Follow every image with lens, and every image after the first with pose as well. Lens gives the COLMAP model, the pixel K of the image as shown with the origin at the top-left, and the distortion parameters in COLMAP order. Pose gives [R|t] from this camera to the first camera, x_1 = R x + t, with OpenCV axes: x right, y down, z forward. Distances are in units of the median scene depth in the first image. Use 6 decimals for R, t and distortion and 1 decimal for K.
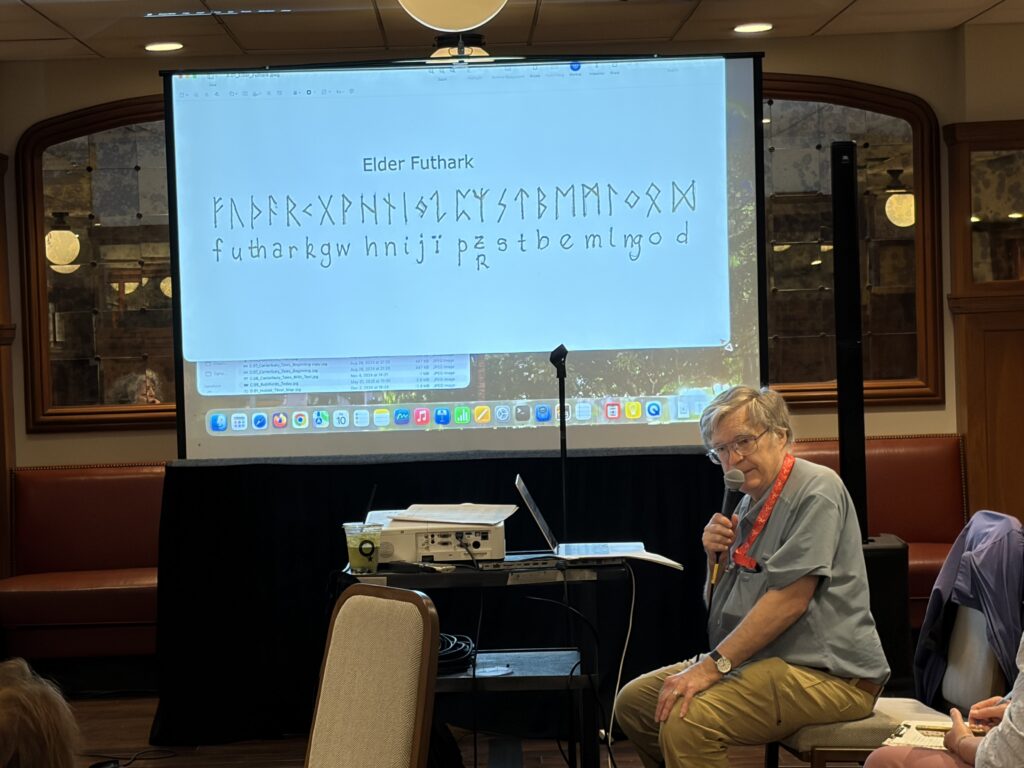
lens RADIAL K [[2445.3, 0, 511.9], [0, 2445.3, 384.3], [0, 0, 1]] dist [-0.041000, 0.000000]
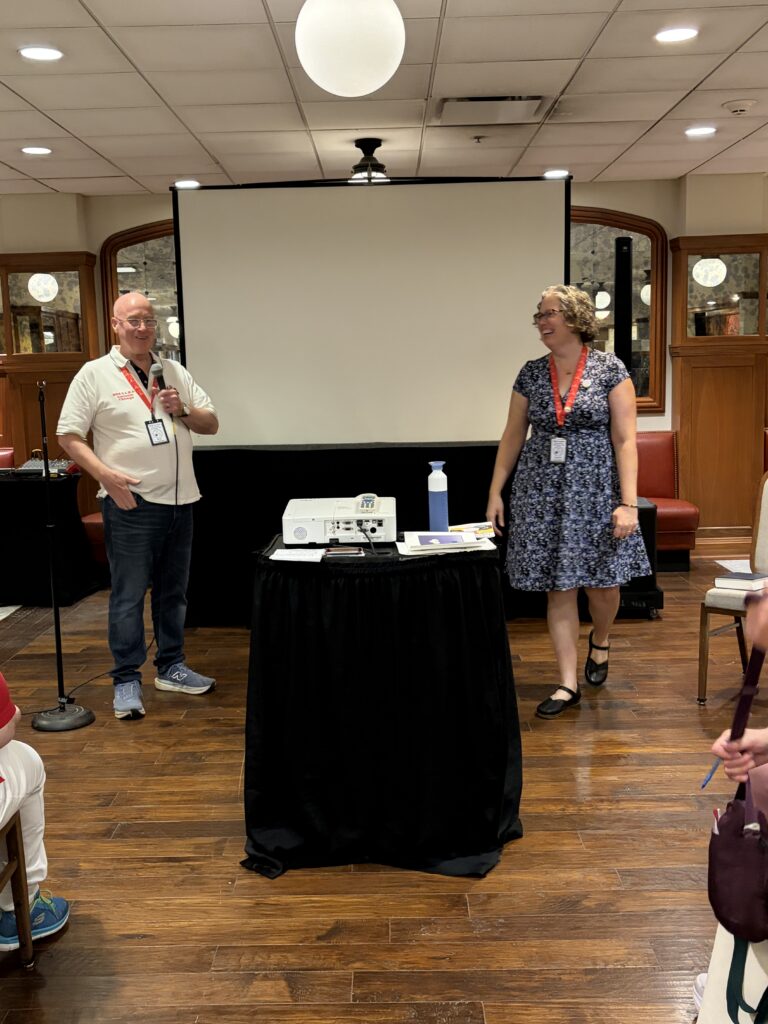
lens RADIAL K [[1077.2, 0, 382.9], [0, 1077.2, 510.1], [0, 0, 1]] dist [-0.062922, 0.000000]
pose [[0.999838, 0.012490, -0.012959, -0.001563], [-0.011017, 0.994079, 0.108104, -0.002616], [0.014232, -0.107944, 0.994055, 0.281423]]
